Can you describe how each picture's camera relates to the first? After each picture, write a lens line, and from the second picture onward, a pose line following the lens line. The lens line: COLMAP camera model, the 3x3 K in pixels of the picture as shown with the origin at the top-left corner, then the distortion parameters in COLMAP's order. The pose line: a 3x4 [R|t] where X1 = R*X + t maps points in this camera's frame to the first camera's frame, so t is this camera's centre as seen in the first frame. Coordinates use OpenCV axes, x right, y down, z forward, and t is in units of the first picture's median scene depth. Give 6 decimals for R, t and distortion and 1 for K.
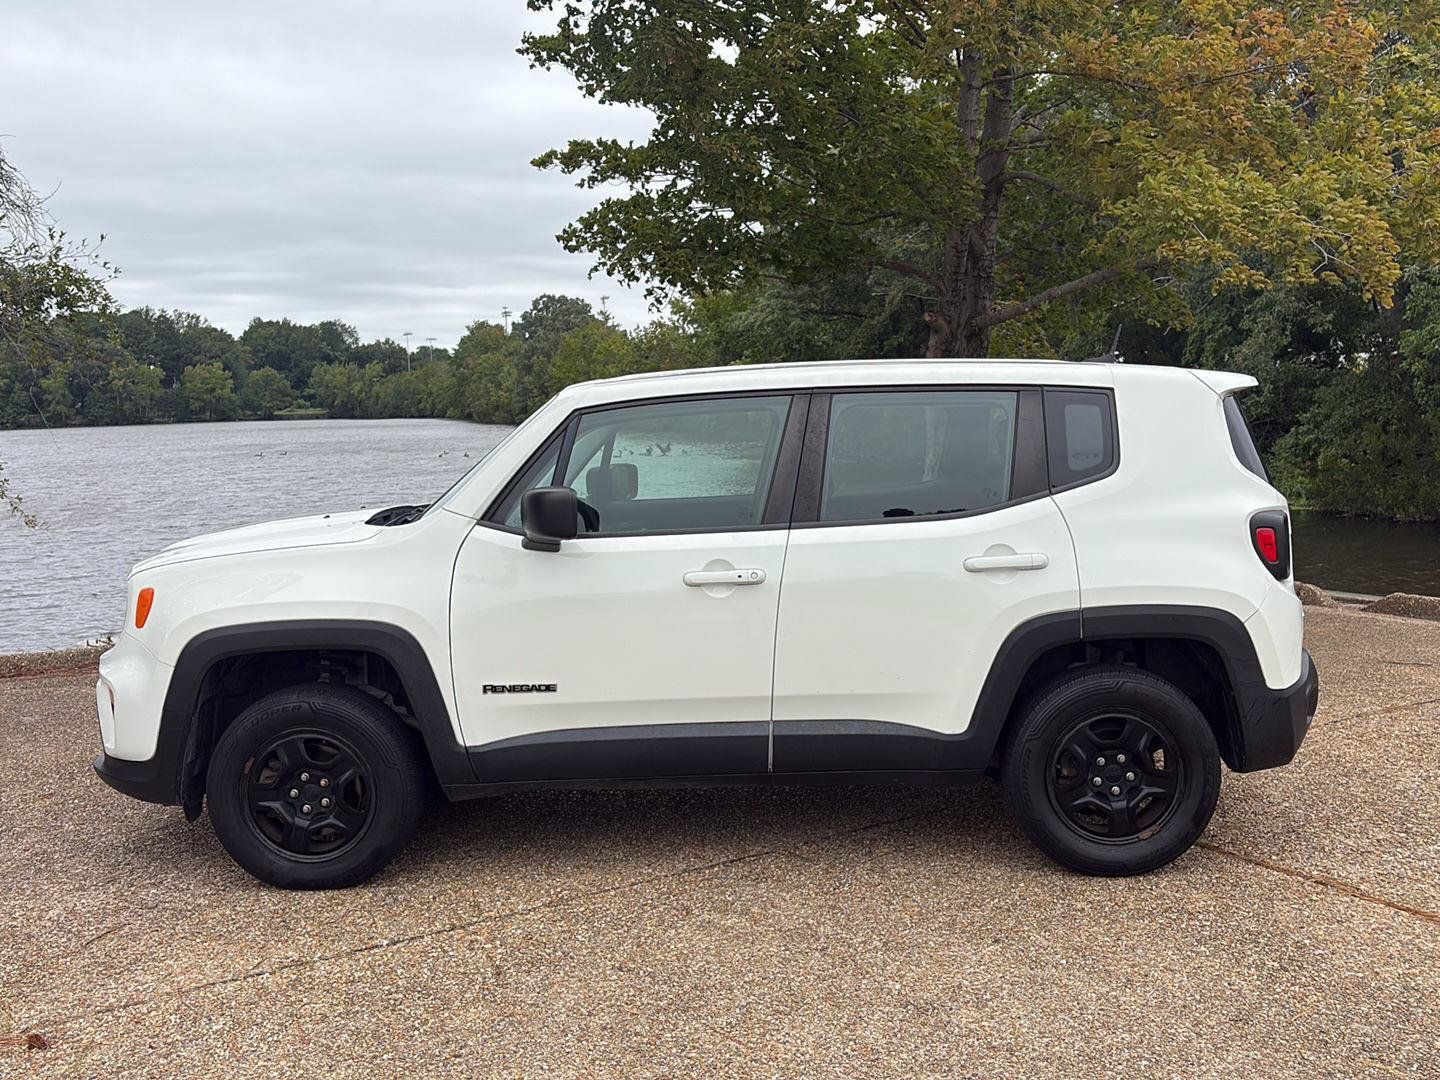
lens RADIAL K [[1391.2, 0, 720.9], [0, 1391.2, 544.2], [0, 0, 1]] dist [0.017786, 0.031857]
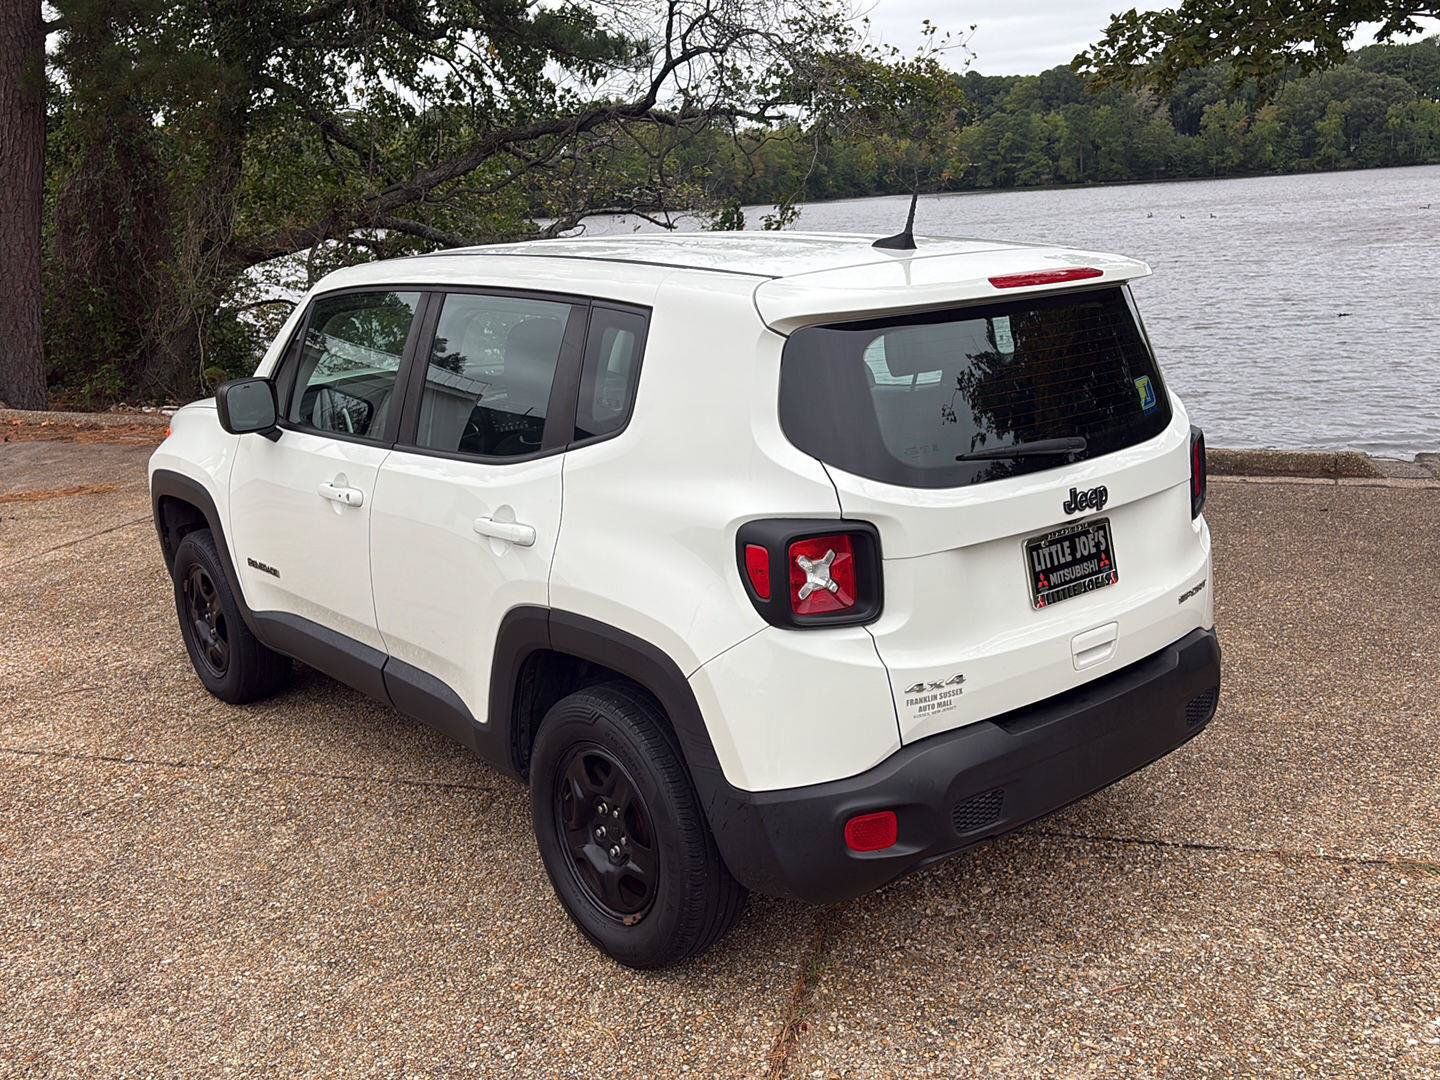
lens RADIAL K [[1392.2, 0, 720.0], [0, 1392.2, 540.0], [0, 0, 1]] dist [0.026235, 0.011827]
pose [[0.654611, 0.177797, -0.734761, 0.832009], [-0.046245, 0.979547, 0.195830, -0.135531], [0.754550, -0.094213, 0.649444, 0.565549]]
